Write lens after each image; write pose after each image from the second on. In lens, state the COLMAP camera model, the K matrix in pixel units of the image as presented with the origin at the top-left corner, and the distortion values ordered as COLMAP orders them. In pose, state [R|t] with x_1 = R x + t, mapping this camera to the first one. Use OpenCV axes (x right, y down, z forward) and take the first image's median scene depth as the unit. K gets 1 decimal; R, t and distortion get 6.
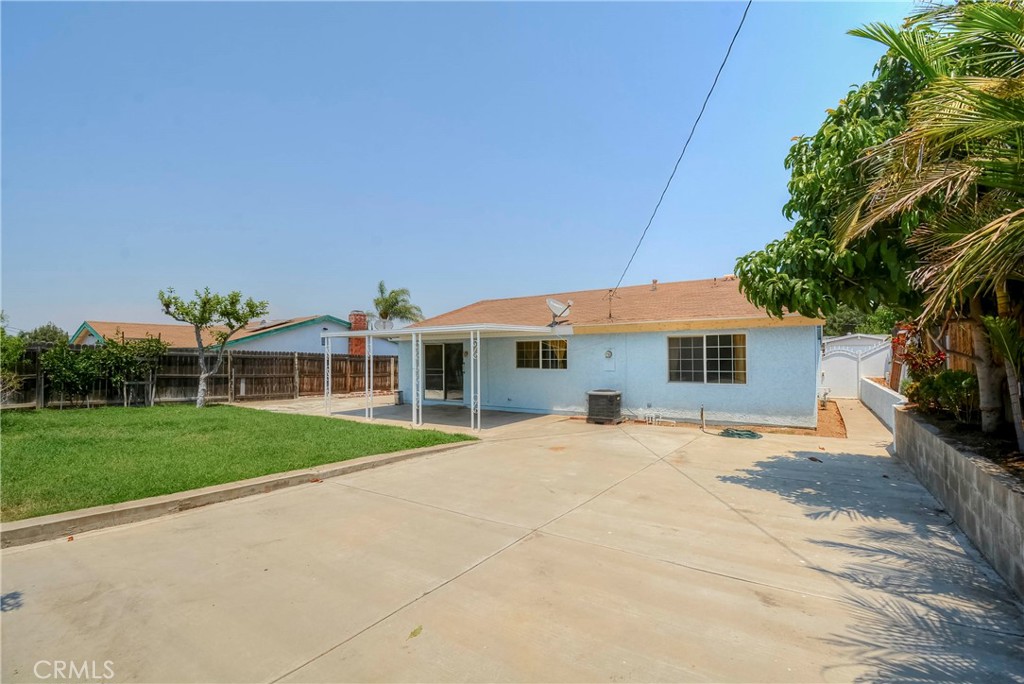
lens RADIAL K [[461.8, 0, 519.0], [0, 461.8, 343.9], [0, 0, 1]] dist [0.002642, -0.018341]
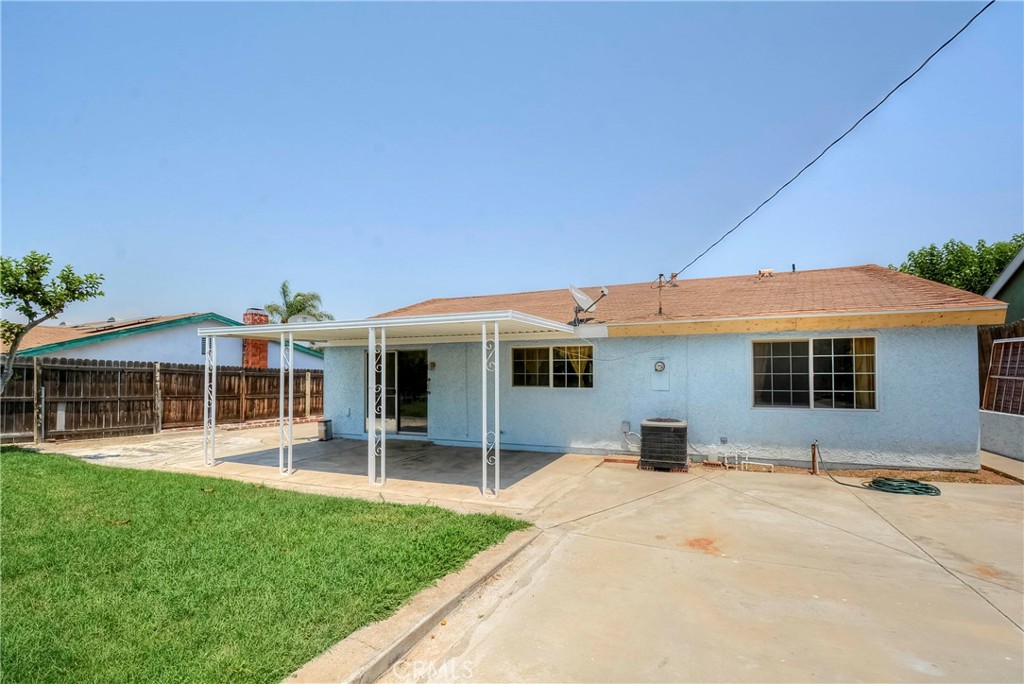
lens RADIAL K [[463.7, 0, 518.4], [0, 463.7, 361.0], [0, 0, 1]] dist [0.004656, -0.019804]
pose [[0.981374, 0.010080, 0.191842, -0.131230], [-0.009648, 0.999948, -0.003184, 0.016398], [-0.191864, 0.001274, 0.981421, 0.319719]]
